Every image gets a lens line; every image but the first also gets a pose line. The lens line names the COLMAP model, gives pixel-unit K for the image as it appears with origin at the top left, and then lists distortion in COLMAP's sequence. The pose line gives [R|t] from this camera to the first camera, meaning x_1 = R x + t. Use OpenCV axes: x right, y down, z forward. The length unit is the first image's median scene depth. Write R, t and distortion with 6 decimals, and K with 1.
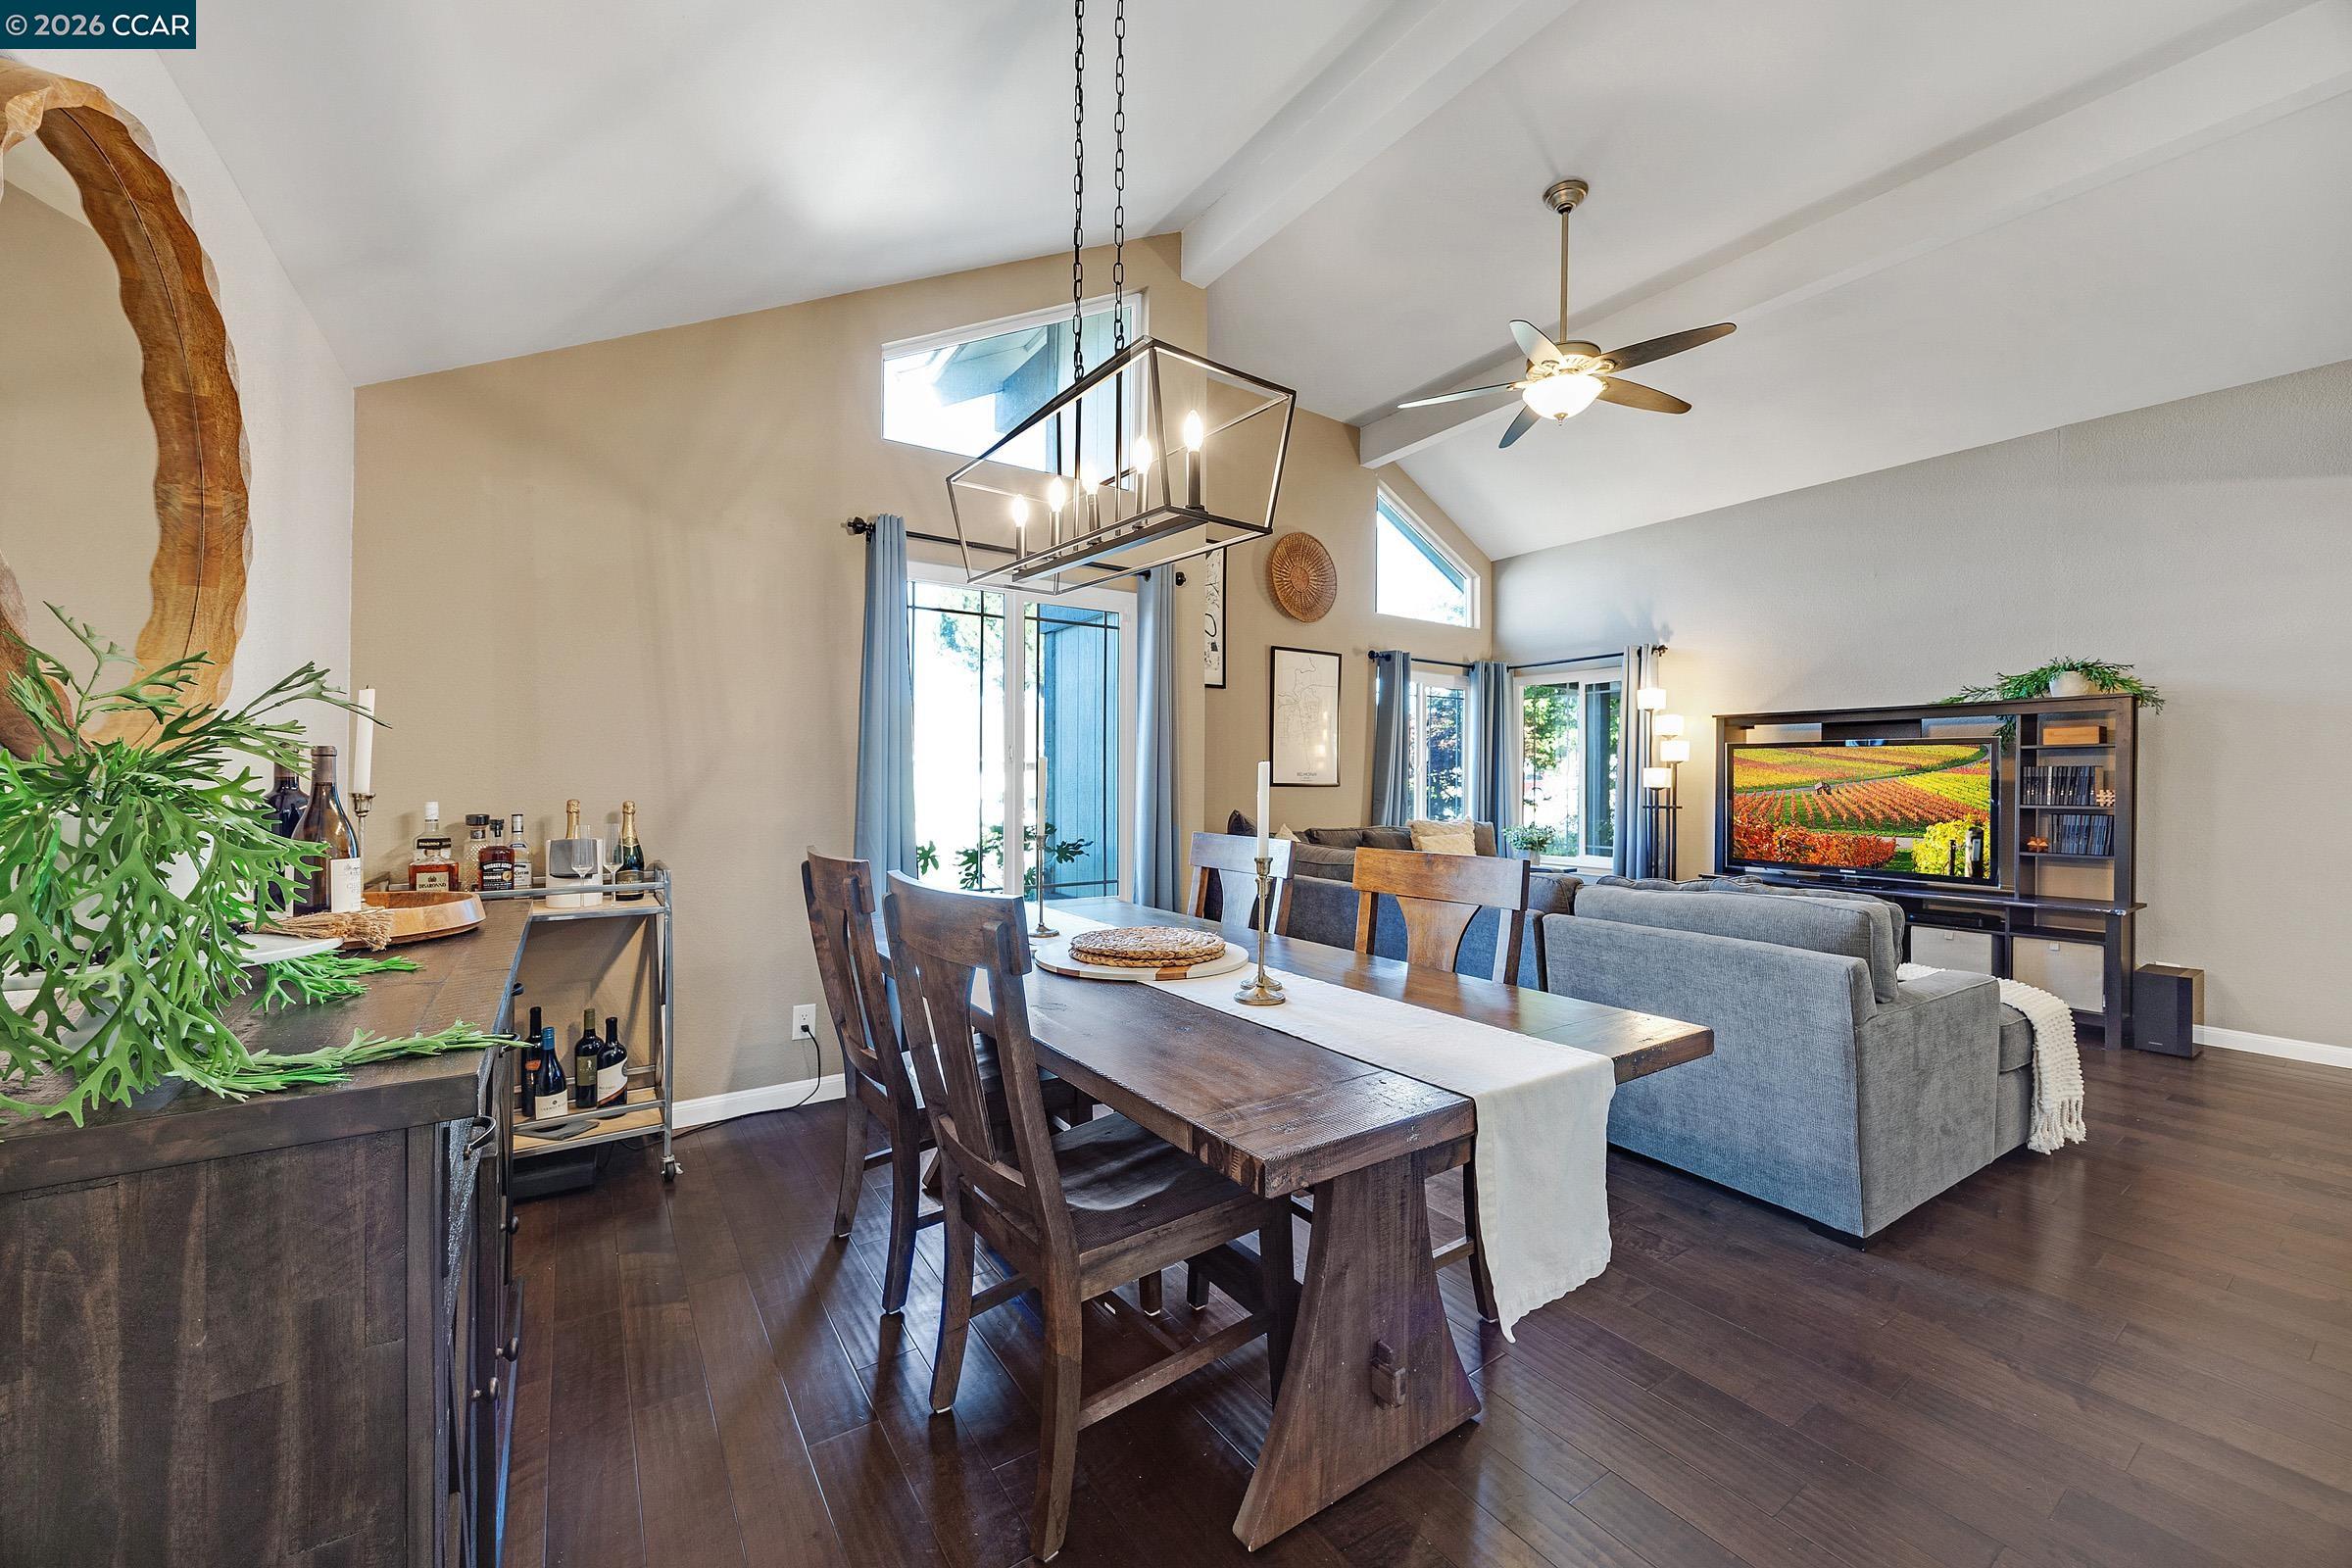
lens RADIAL K [[898.0, 0, 1179.8], [0, 898.0, 781.1], [0, 0, 1]] dist [-0.001022, -0.000091]
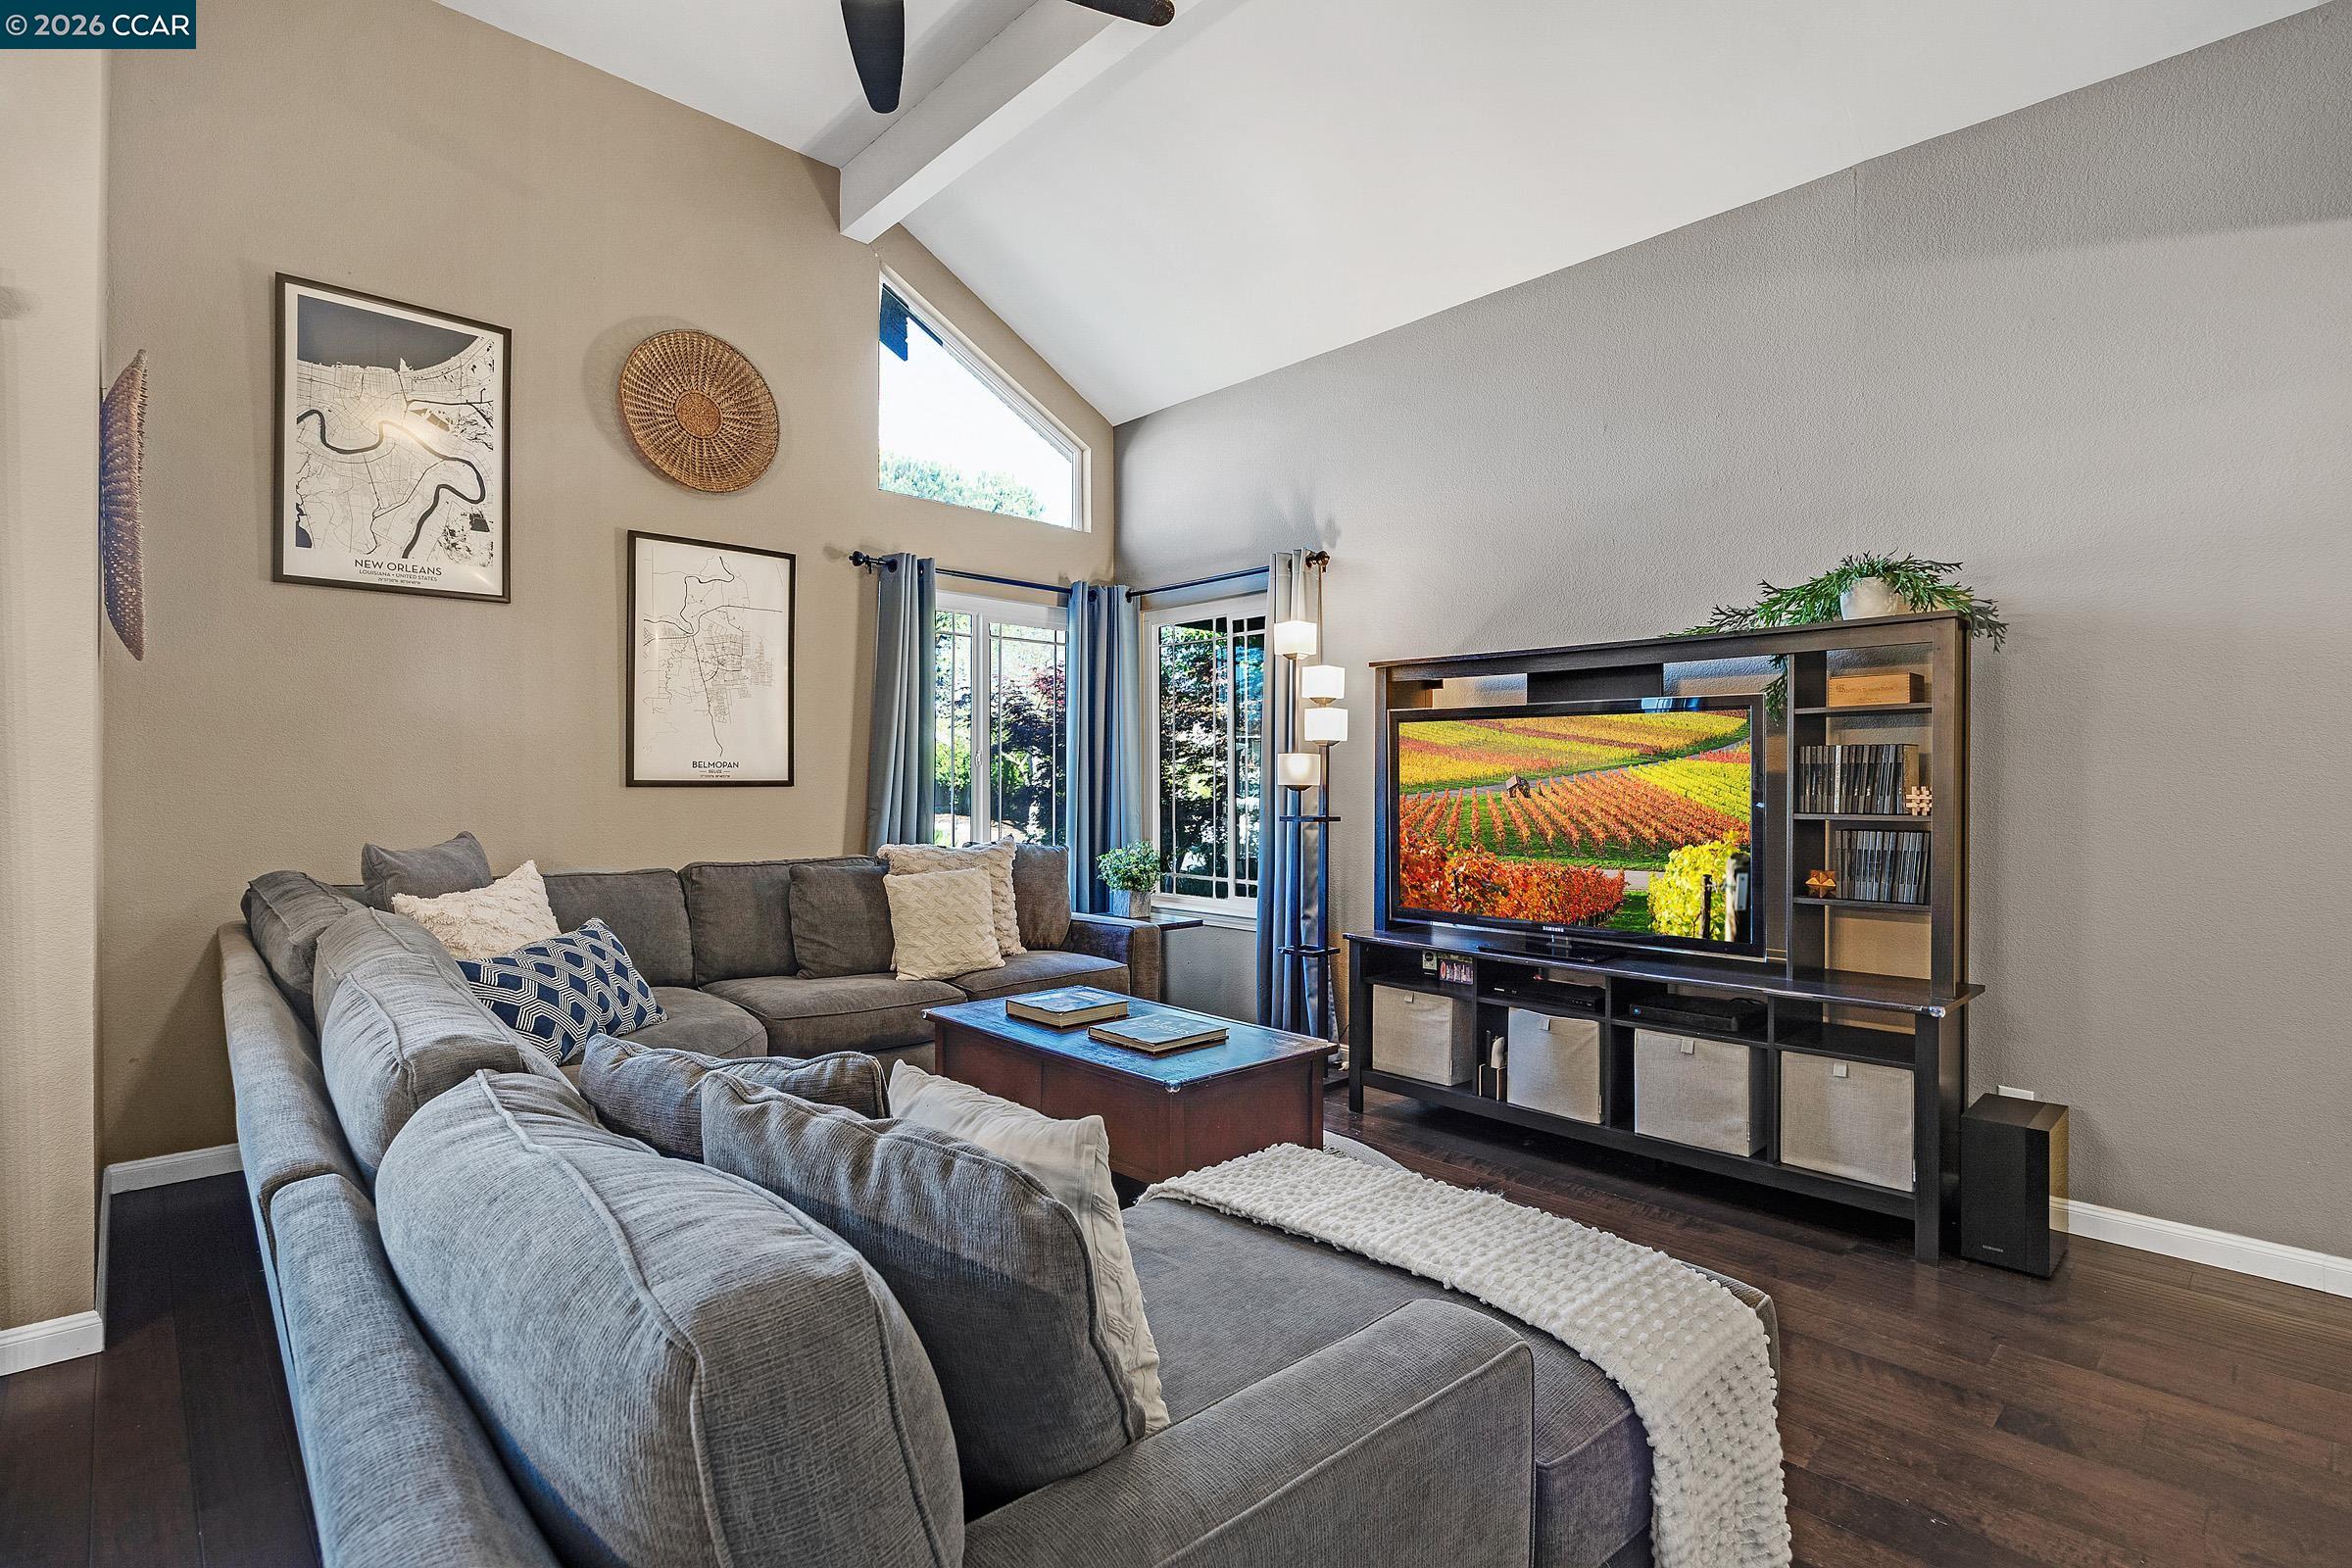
lens RADIAL K [[1121.7, 0, 1176.0], [0, 1121.7, 784.0], [0, 0, 1]] dist [-0.008505, -0.000802]
pose [[0.987703, -0.001438, 0.156335, 0.401891], [0.001065, 0.999996, 0.002470, 0.004603], [-0.156338, -0.002273, 0.987701, 0.332202]]
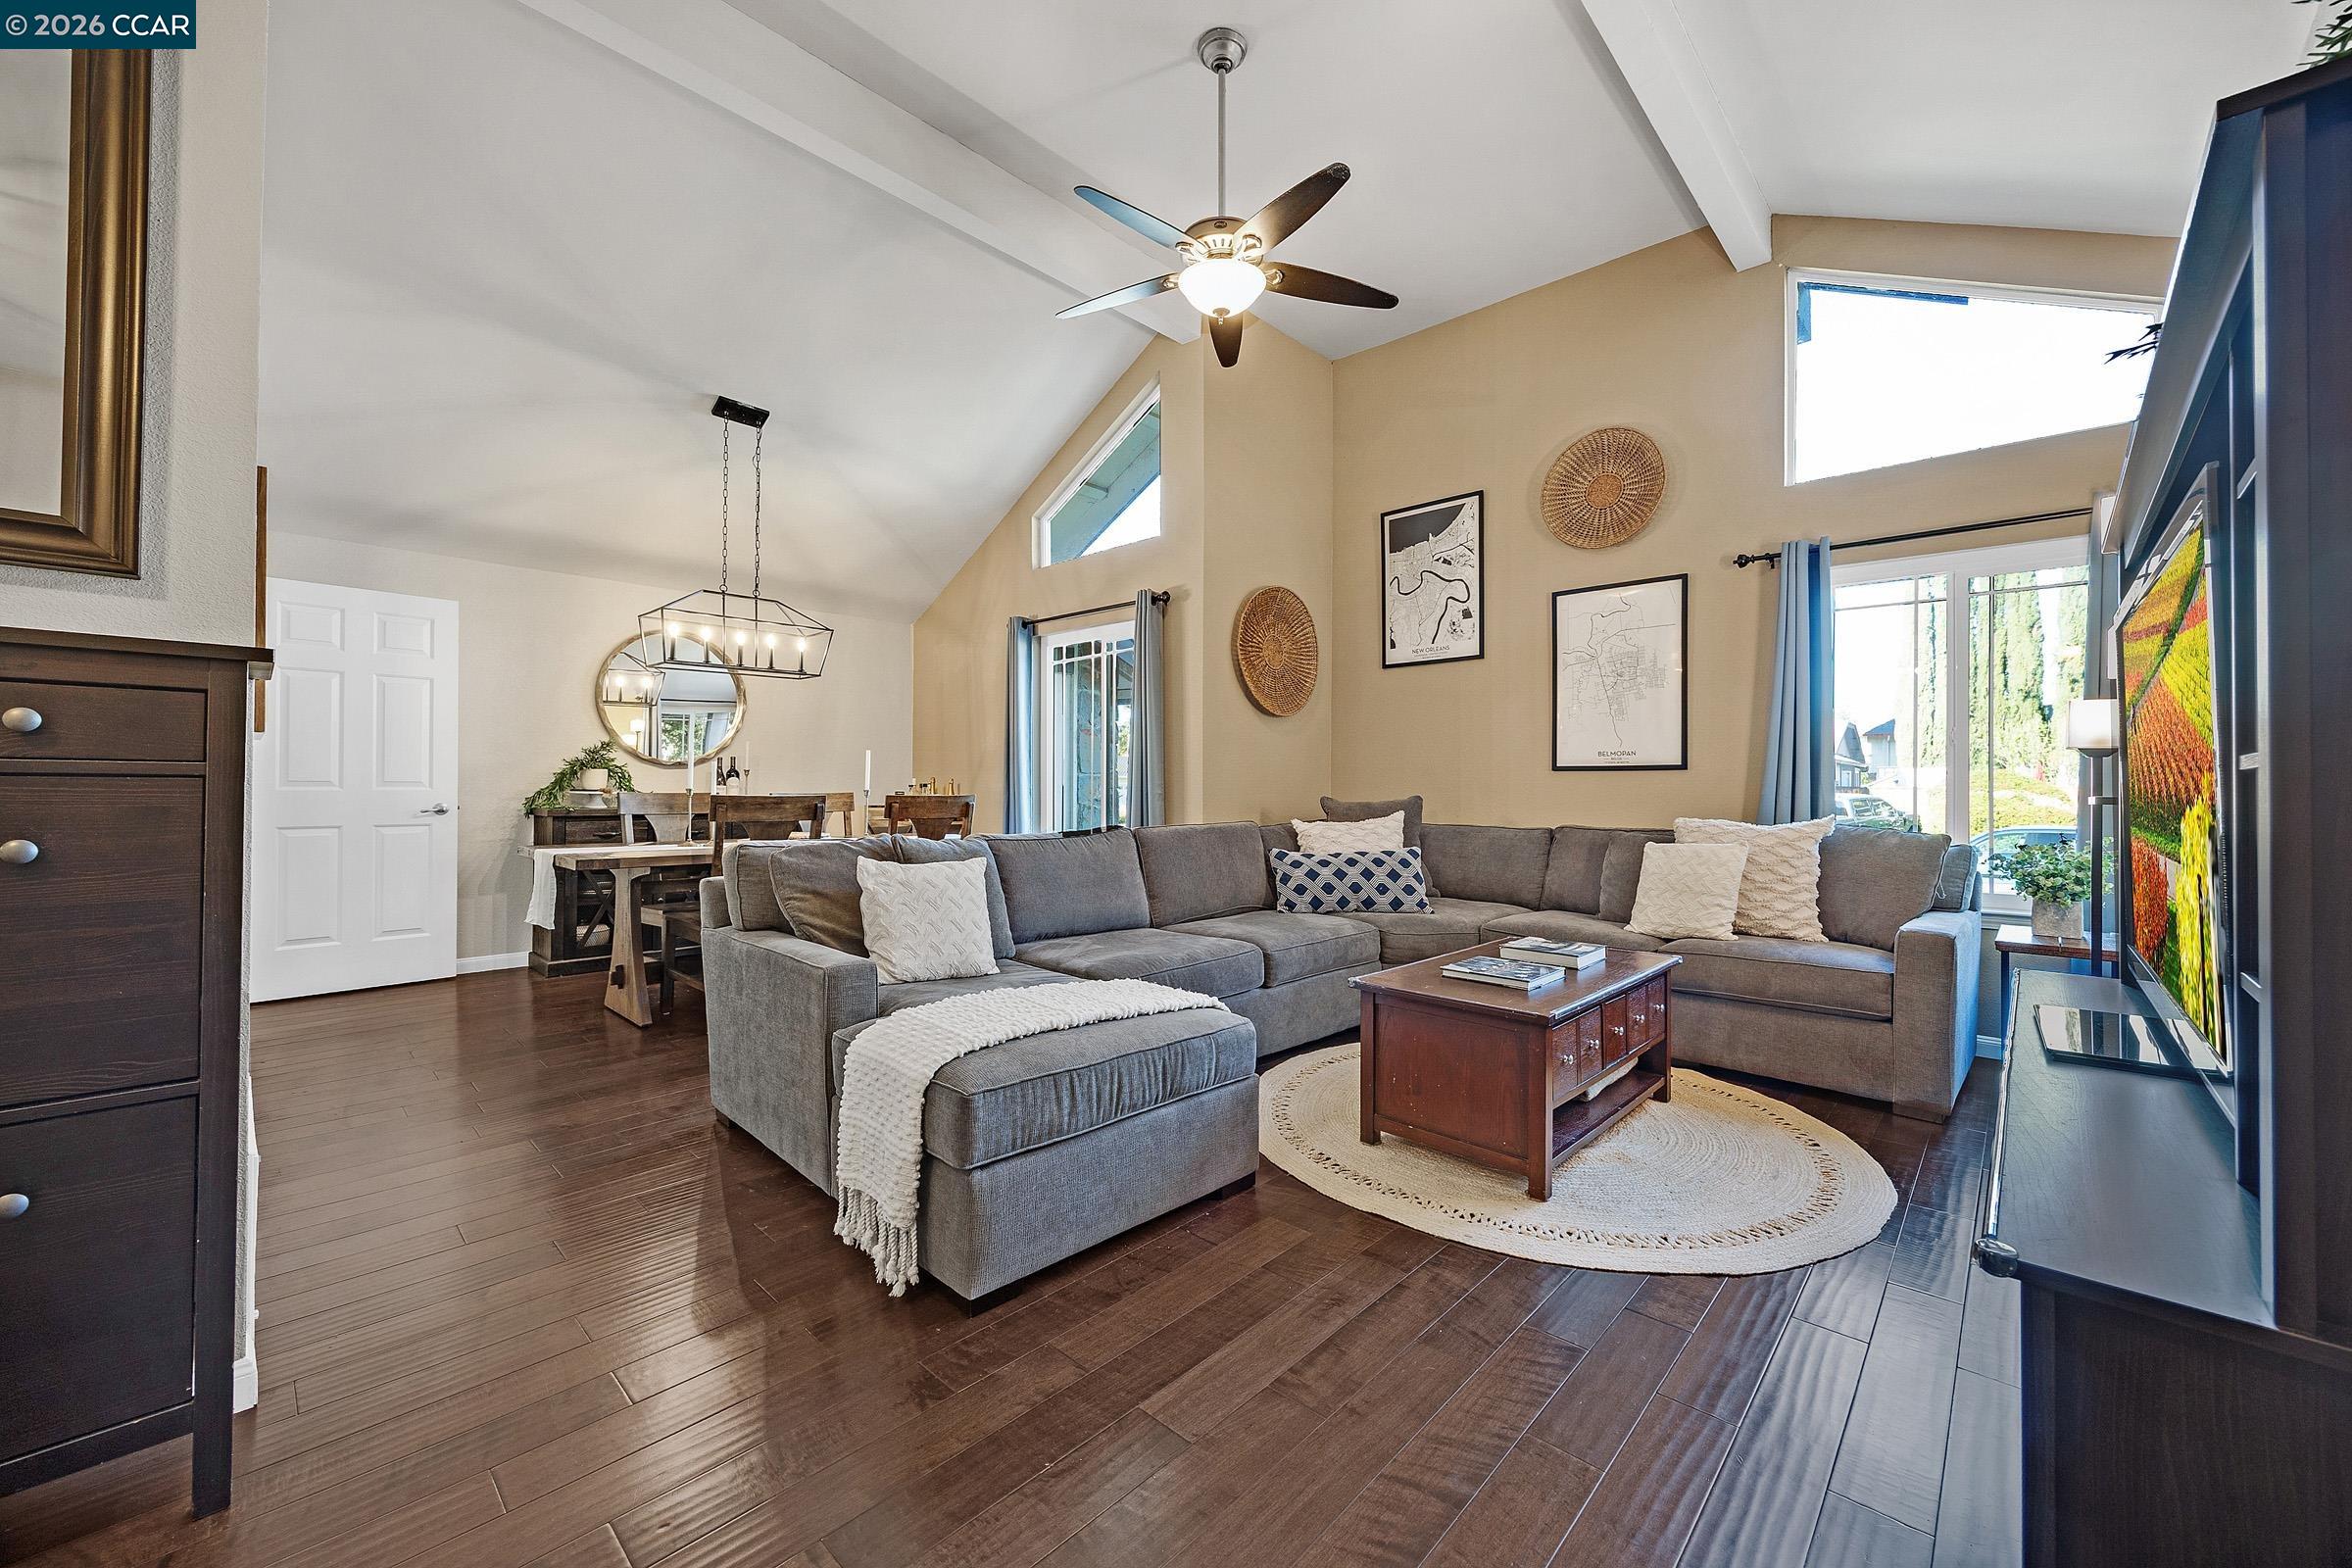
lens RADIAL K [[898.0, 0, 1179.8], [0, 898.0, 781.1], [0, 0, 1]] dist [-0.001022, -0.000091]
pose [[0.215597, -0.013904, -0.976383, 0.985651], [-0.007204, 0.999849, -0.015829, 0.037127], [0.976456, 0.010447, 0.215464, 0.628684]]
